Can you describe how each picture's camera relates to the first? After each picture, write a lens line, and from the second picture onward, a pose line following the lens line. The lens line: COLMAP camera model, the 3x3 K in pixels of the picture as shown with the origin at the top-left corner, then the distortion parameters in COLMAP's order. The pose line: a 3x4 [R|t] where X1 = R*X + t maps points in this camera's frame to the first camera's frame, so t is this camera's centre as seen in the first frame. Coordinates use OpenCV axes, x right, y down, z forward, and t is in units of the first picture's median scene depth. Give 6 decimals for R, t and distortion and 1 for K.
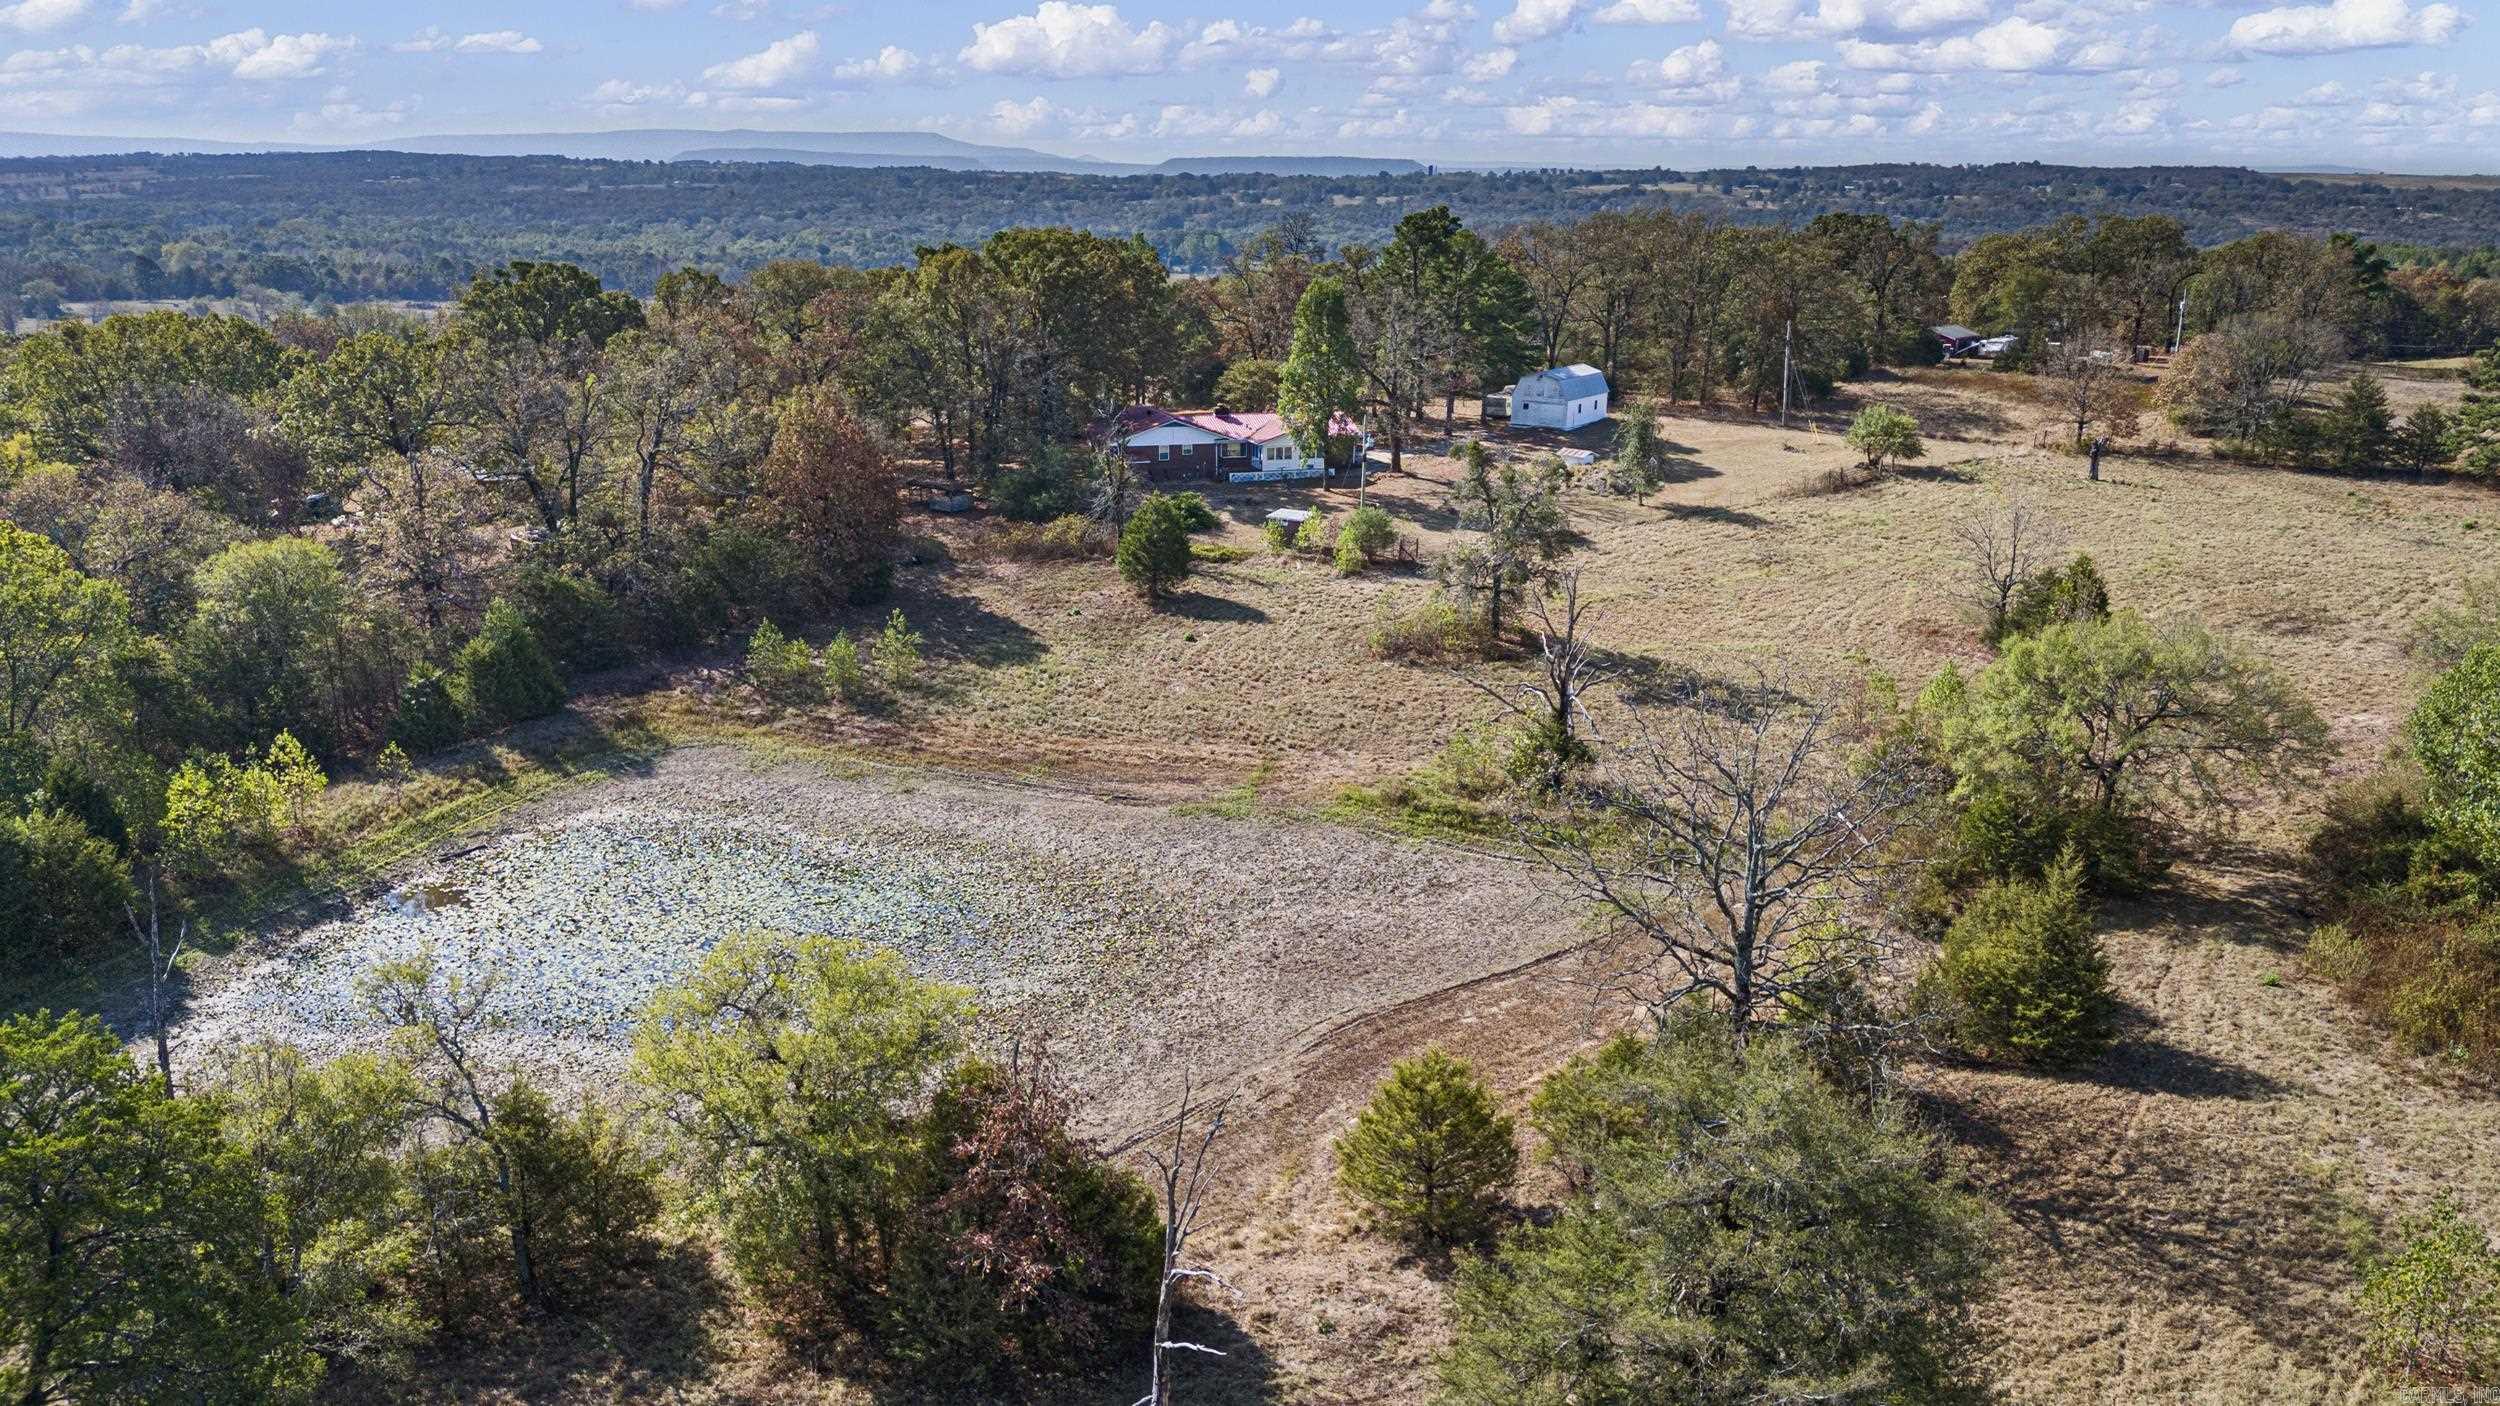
lens RADIAL K [[1802.4, 0, 1246.0], [0, 1802.4, 716.1], [0, 0, 1]] dist [0.070418, -0.096129]
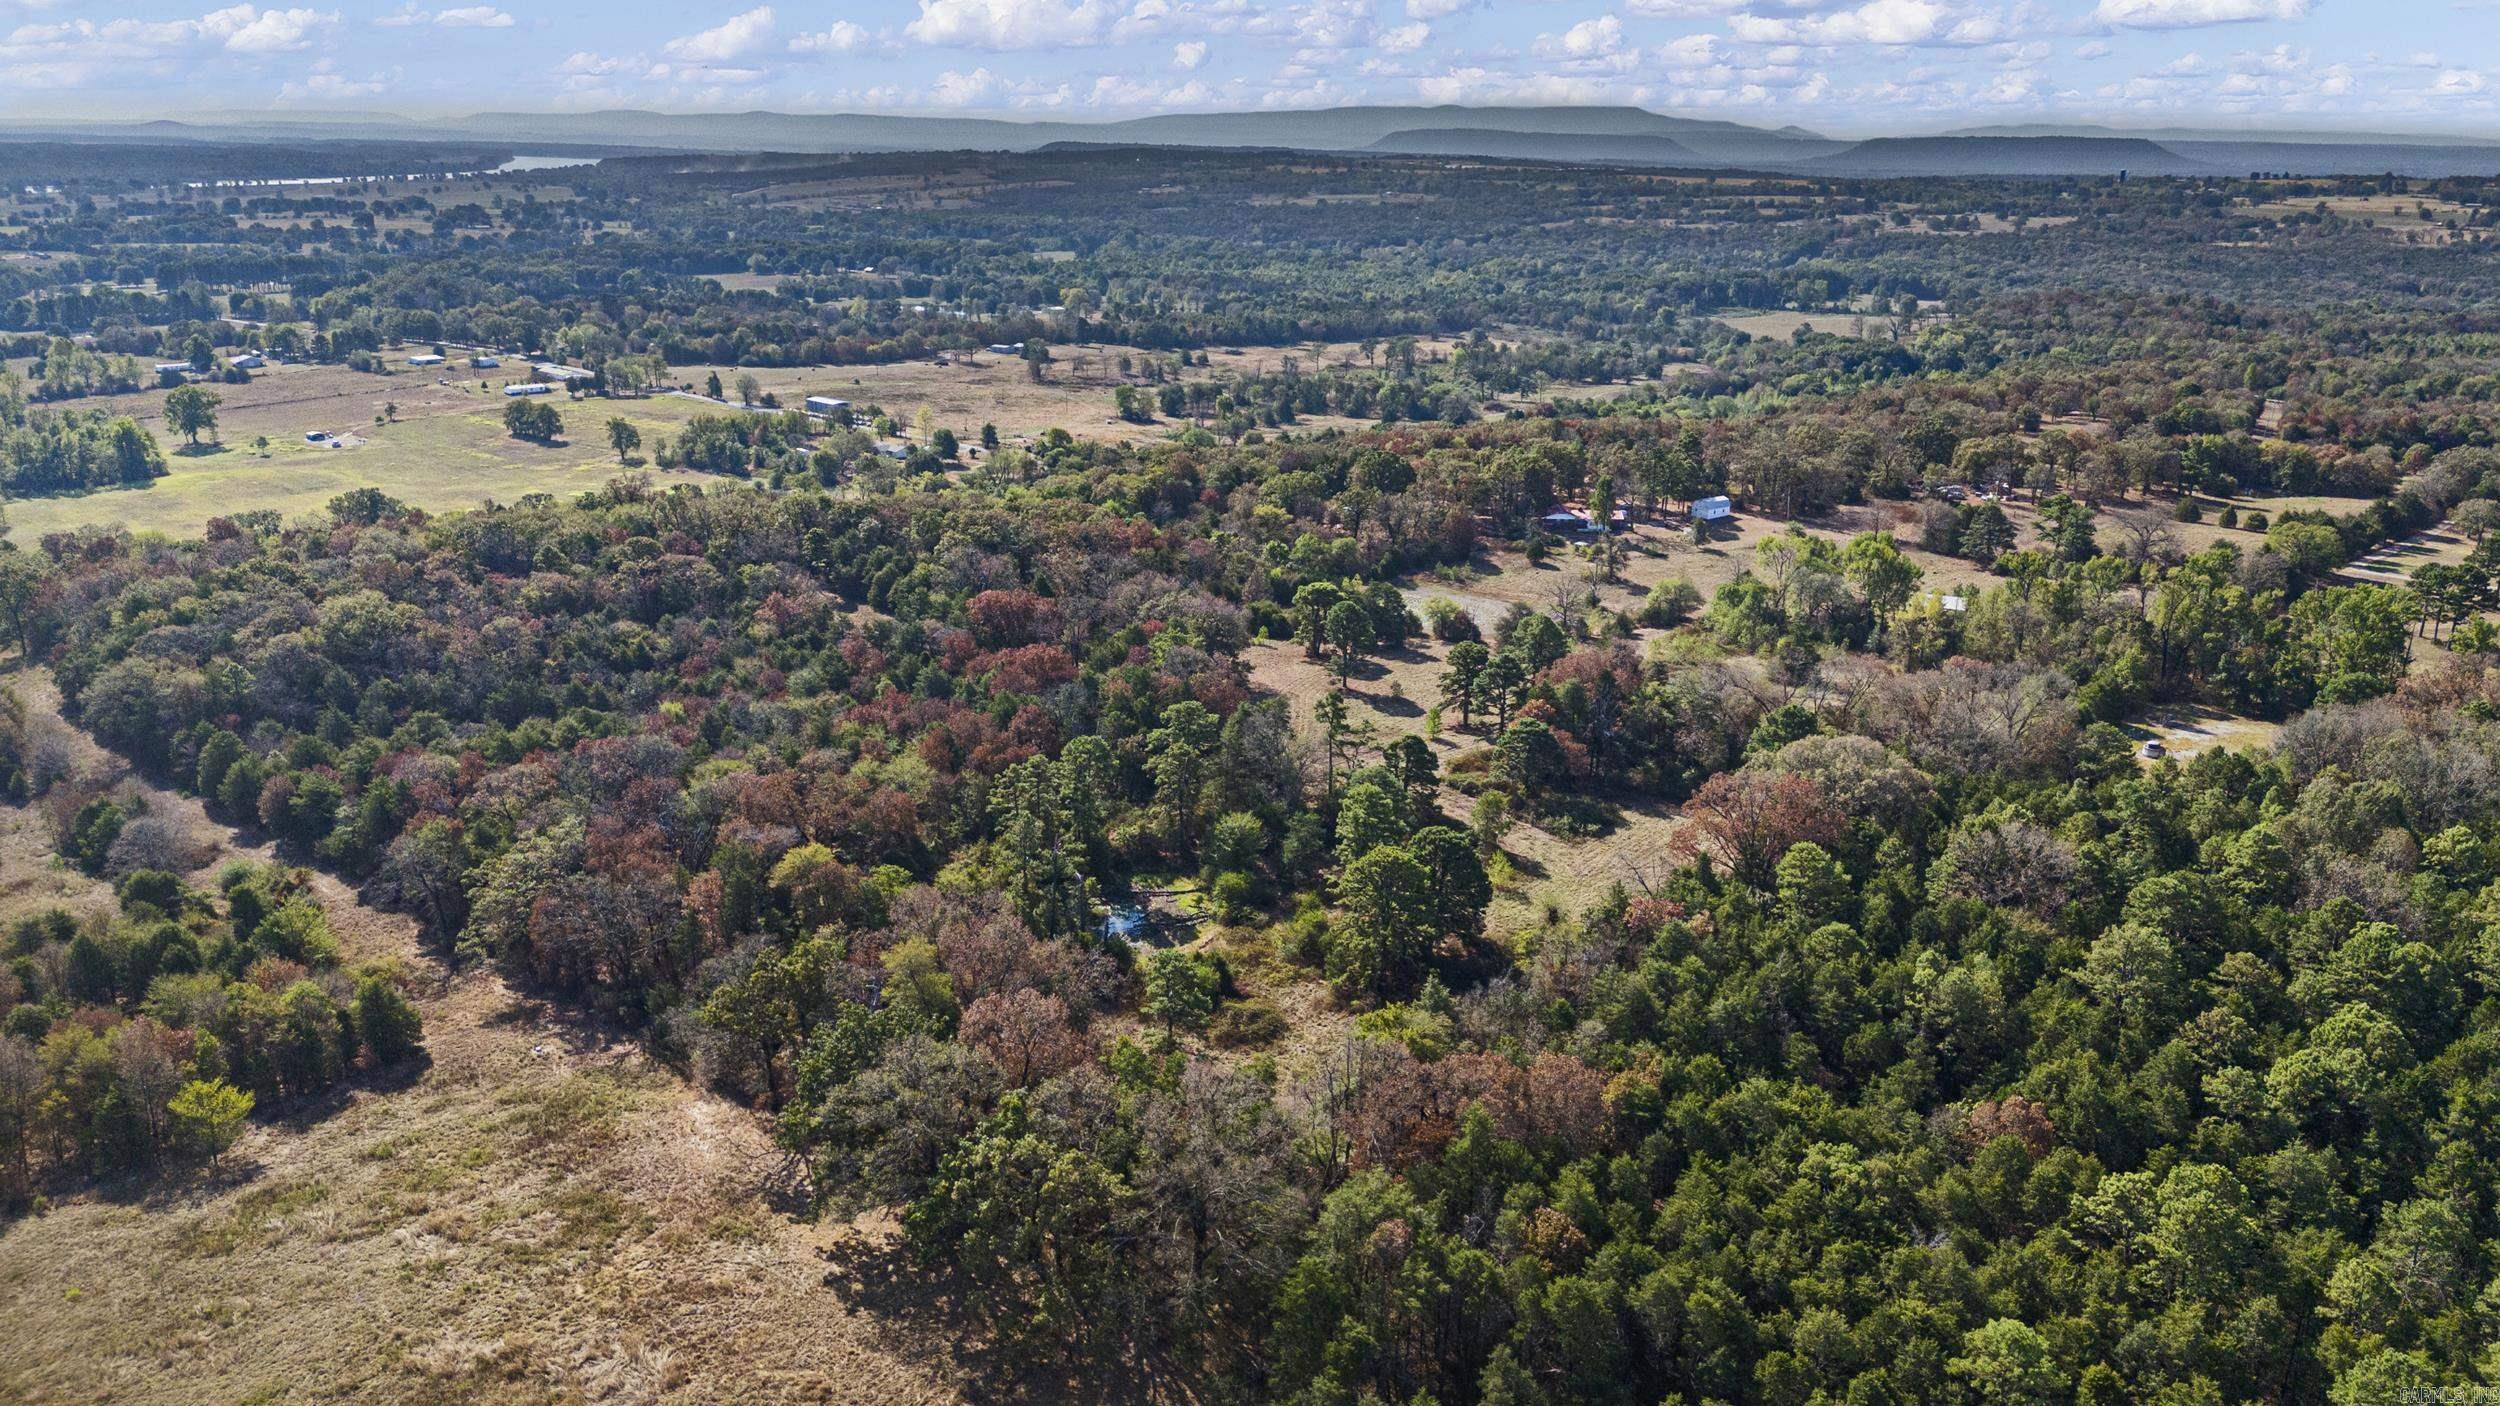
lens RADIAL K [[1802.4, 0, 1246.0], [0, 1802.4, 716.1], [0, 0, 1]] dist [0.070418, -0.096129]
pose [[0.931950, 0.104782, -0.347117, 0.684489], [-0.097938, 0.994495, 0.037255, 0.162558], [0.349109, -0.000724, 0.937082, -2.612166]]
